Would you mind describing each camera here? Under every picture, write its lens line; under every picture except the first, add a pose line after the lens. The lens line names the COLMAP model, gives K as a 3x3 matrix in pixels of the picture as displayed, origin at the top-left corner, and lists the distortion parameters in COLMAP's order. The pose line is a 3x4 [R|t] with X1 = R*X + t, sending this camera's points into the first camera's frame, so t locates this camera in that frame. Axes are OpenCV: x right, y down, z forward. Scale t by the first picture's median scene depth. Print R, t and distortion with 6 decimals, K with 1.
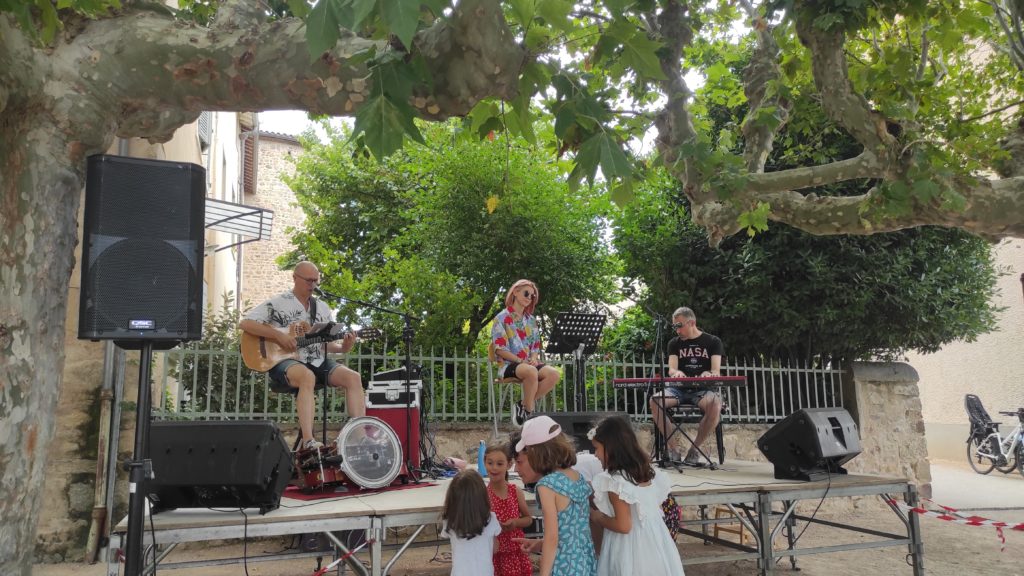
lens RADIAL K [[754.3, 0, 510.6], [0, 754.3, 304.0], [0, 0, 1]] dist [0.044553, 0.000642]
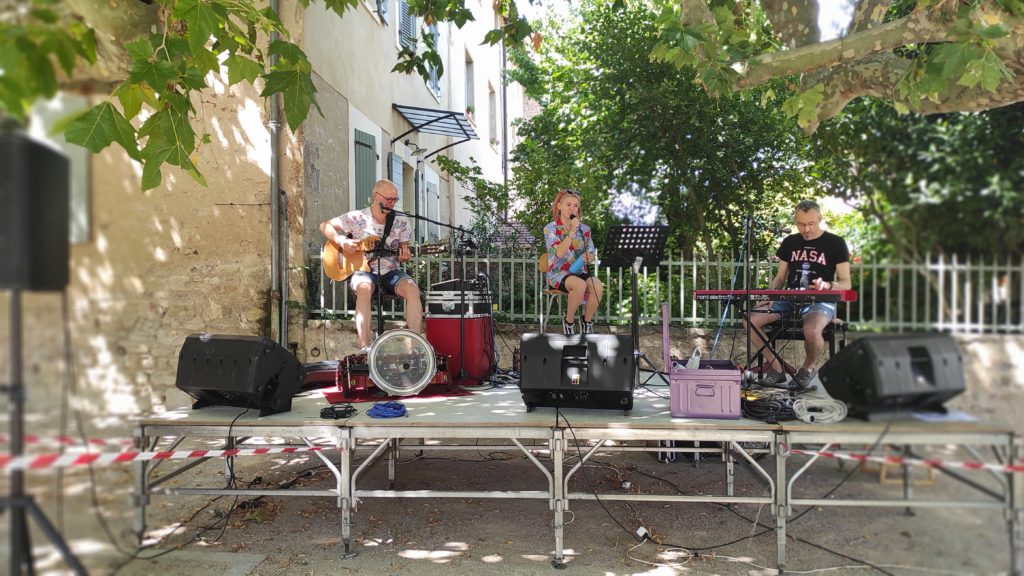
lens RADIAL K [[755.8, 0, 512.5], [0, 755.8, 294.6], [0, 0, 1]] dist [0.066493, -0.064401]
pose [[0.913093, 0.016682, -0.407410, 0.346121], [0.044429, 0.989144, 0.140075, -0.036915], [0.405323, -0.146002, 0.902439, 0.096187]]
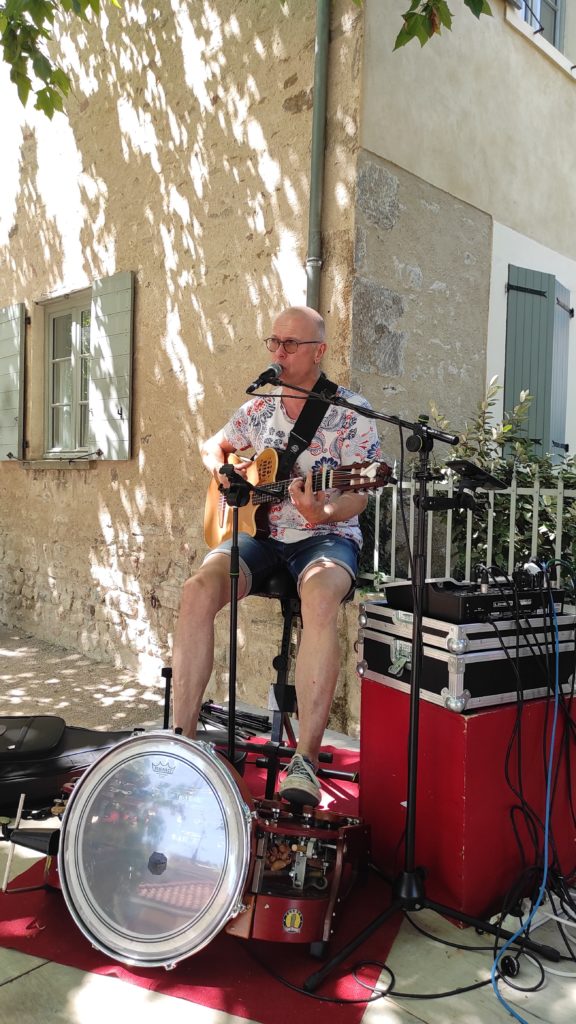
lens RADIAL K [[755.8, 0, 288.0], [0, 755.8, 512.0], [0, 0, 1]] dist [0.066493, -0.064401]
pose [[0.433829, 0.056592, -0.899216, 0.134989], [0.091776, 0.990059, 0.106587, 0.010998], [0.896309, -0.128767, 0.424323, 0.806047]]
